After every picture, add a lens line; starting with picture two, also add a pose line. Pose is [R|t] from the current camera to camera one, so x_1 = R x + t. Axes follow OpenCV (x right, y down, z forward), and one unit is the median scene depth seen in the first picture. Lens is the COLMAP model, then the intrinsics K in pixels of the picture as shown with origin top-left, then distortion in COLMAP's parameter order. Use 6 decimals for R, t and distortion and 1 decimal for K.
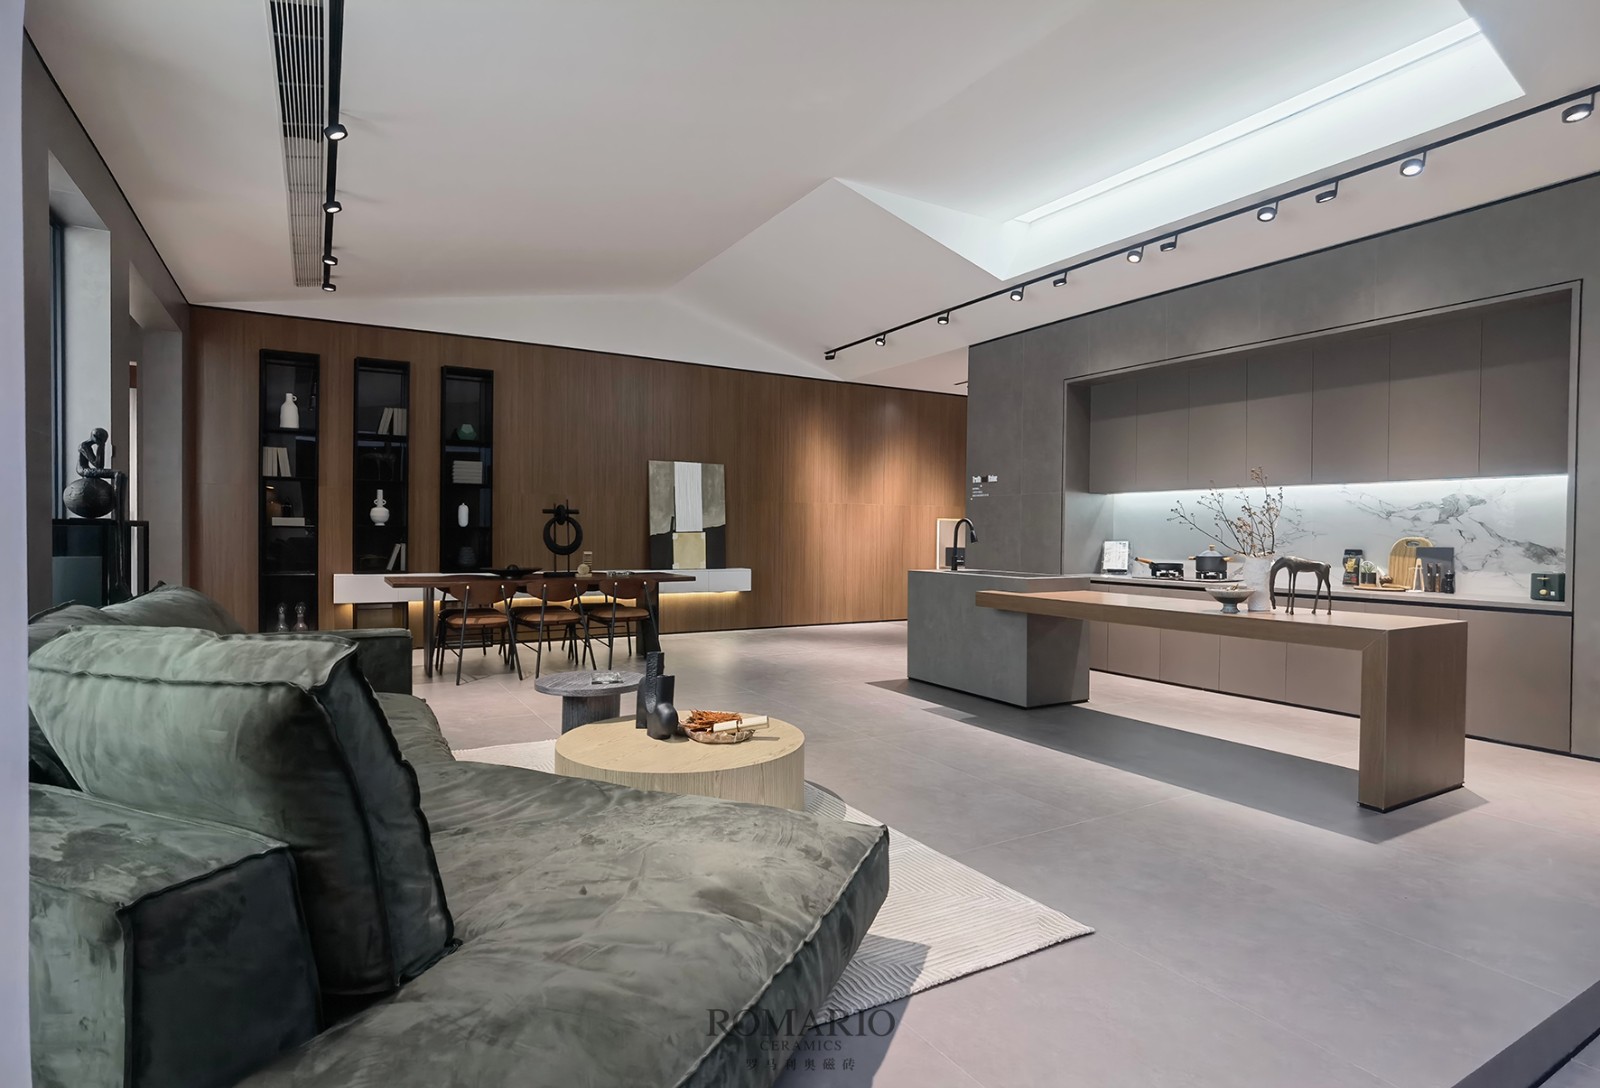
lens RADIAL K [[835.8, 0, 800.0], [0, 835.8, 544.0], [0, 0, 1]] dist [0.000916, 0.000079]
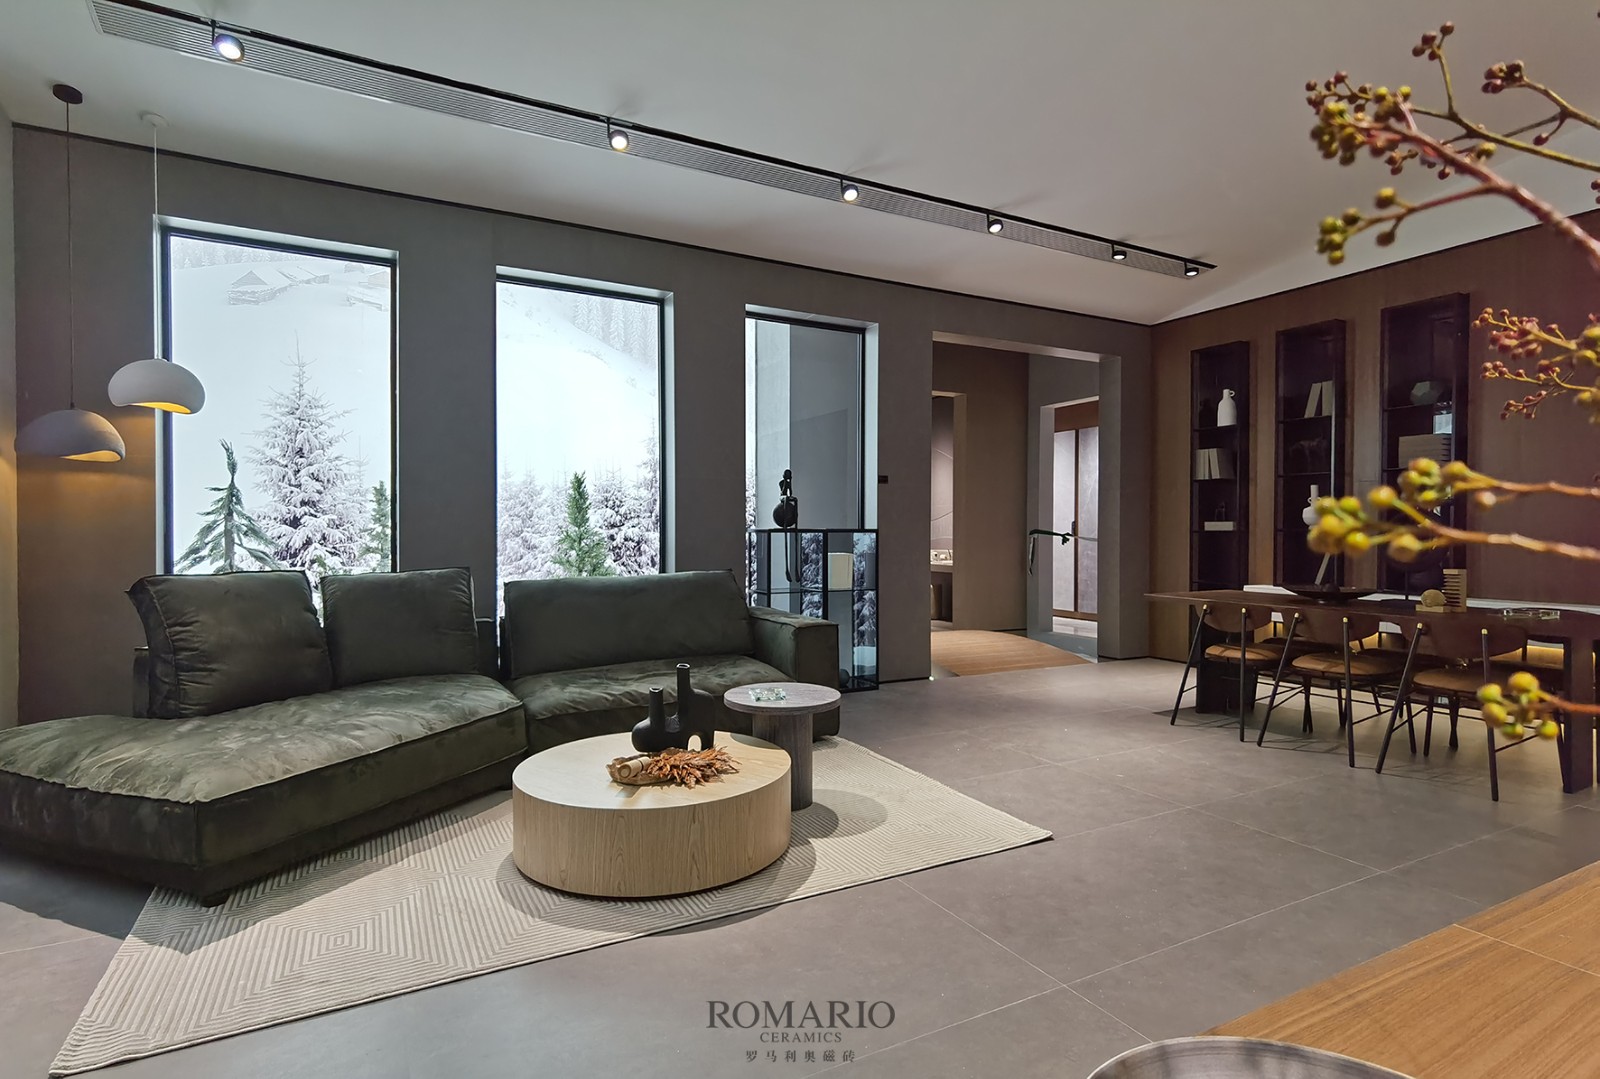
lens RADIAL K [[817.8, 0, 800.0], [0, 817.8, 539.5], [0, 0, 1]] dist [0.065508, -0.089949]
pose [[-0.035157, 0.003544, -0.999376, 0.344069], [-0.016837, 0.999850, 0.004138, -0.006103], [0.999240, 0.016972, -0.035092, 0.555531]]
